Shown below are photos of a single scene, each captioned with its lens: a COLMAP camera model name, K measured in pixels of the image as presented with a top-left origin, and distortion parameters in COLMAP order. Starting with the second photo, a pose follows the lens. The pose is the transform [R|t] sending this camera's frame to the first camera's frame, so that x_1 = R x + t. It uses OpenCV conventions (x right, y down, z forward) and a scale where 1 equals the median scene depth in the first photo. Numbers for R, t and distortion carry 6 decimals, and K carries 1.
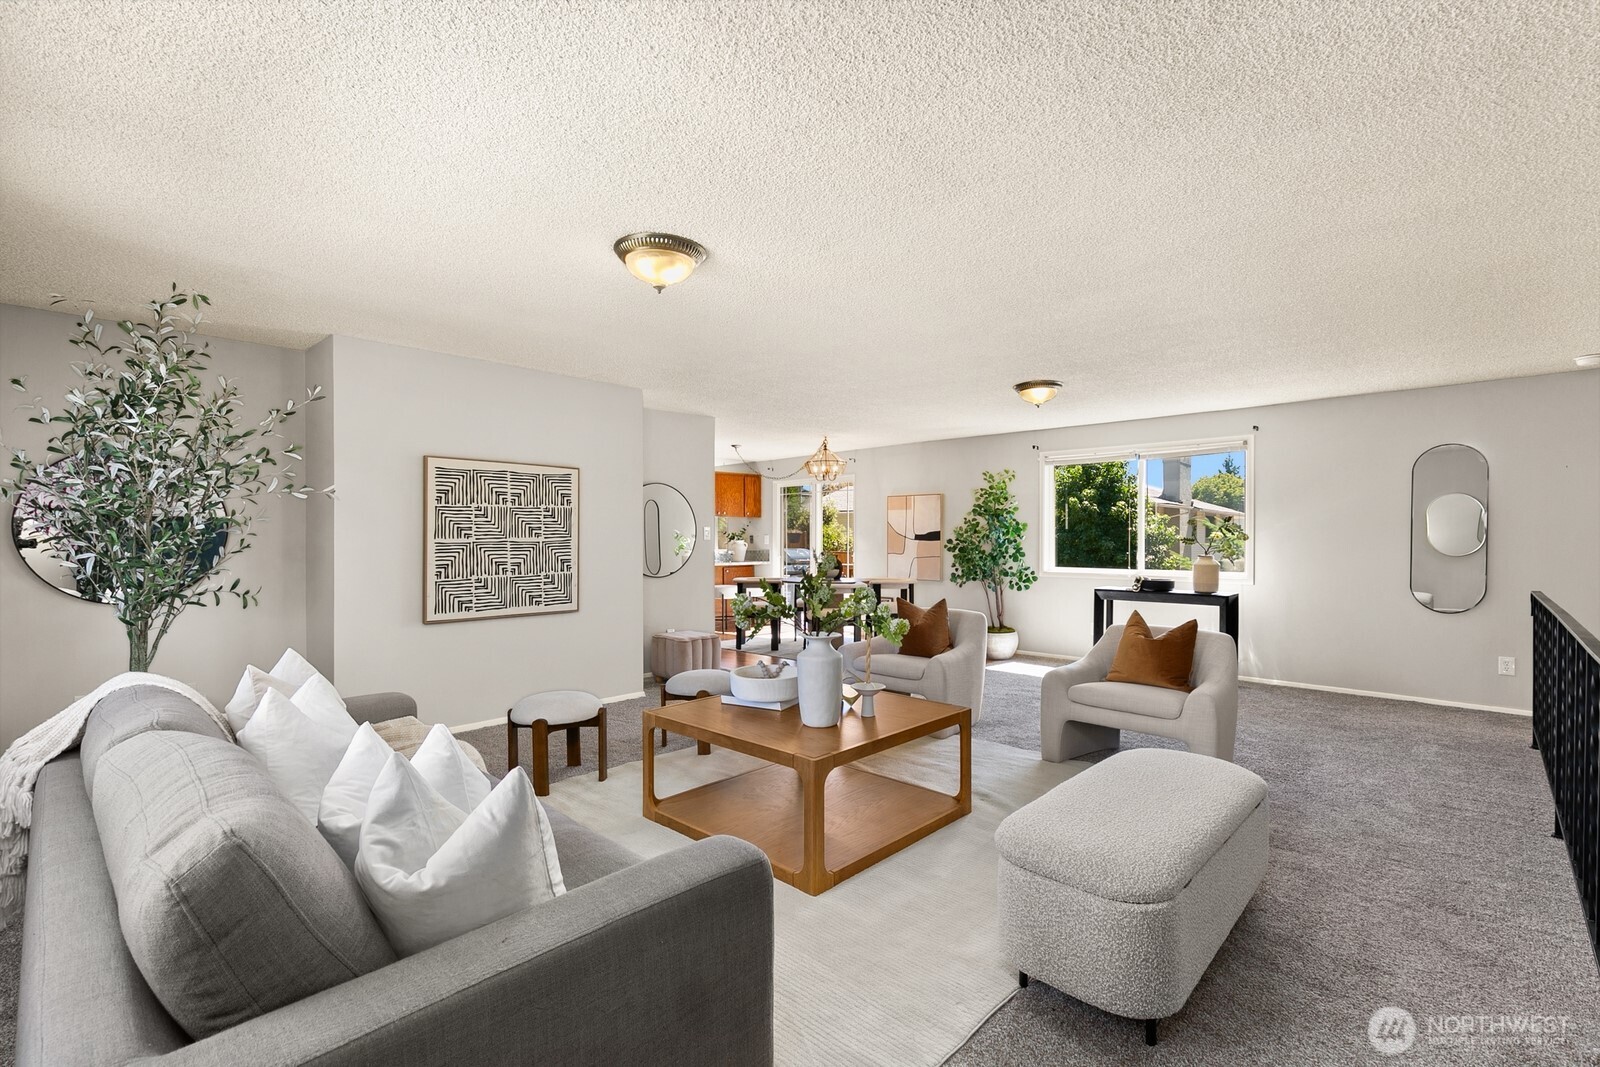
lens RADIAL K [[728.4, 0, 795.5], [0, 728.4, 538.1], [0, 0, 1]] dist [0.002419, 0.000138]
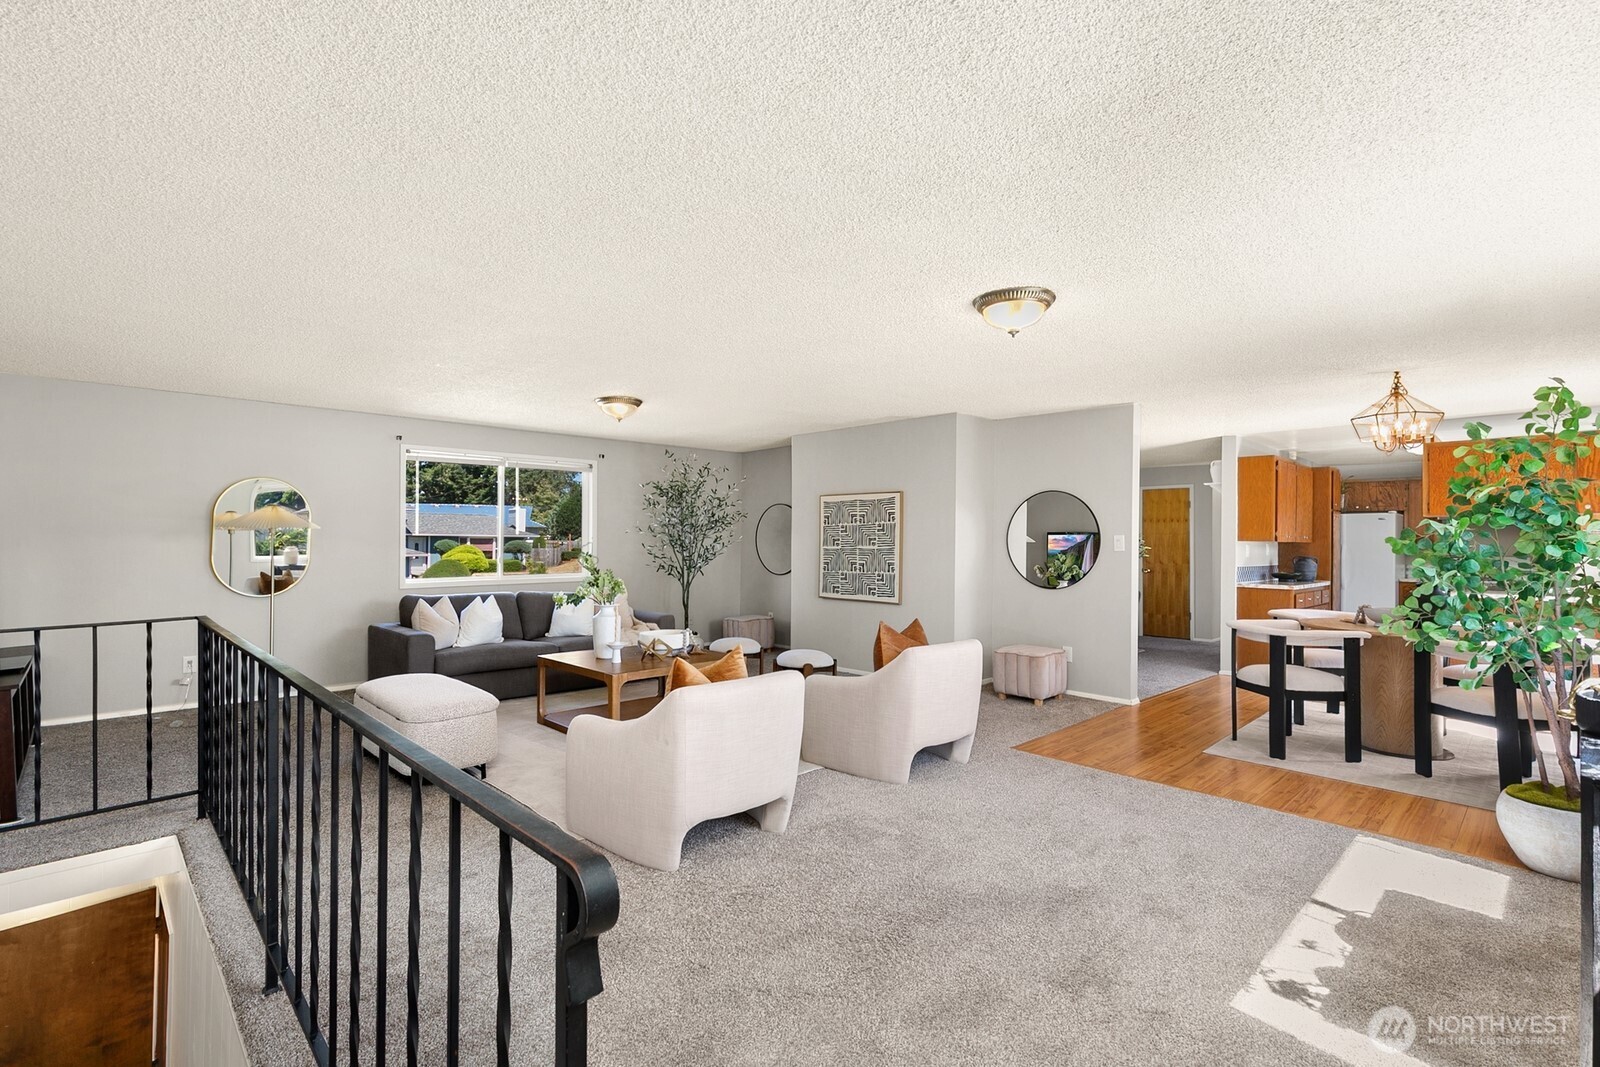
lens RADIAL K [[728.4, 0, 802.0], [0, 728.4, 536.6], [0, 0, 1]] dist [0.002419, 0.000138]
pose [[-0.031558, -0.006138, -0.999483, 0.647786], [-0.004733, 0.999971, -0.005992, -0.006165], [0.999491, 0.004541, -0.031586, 0.577567]]
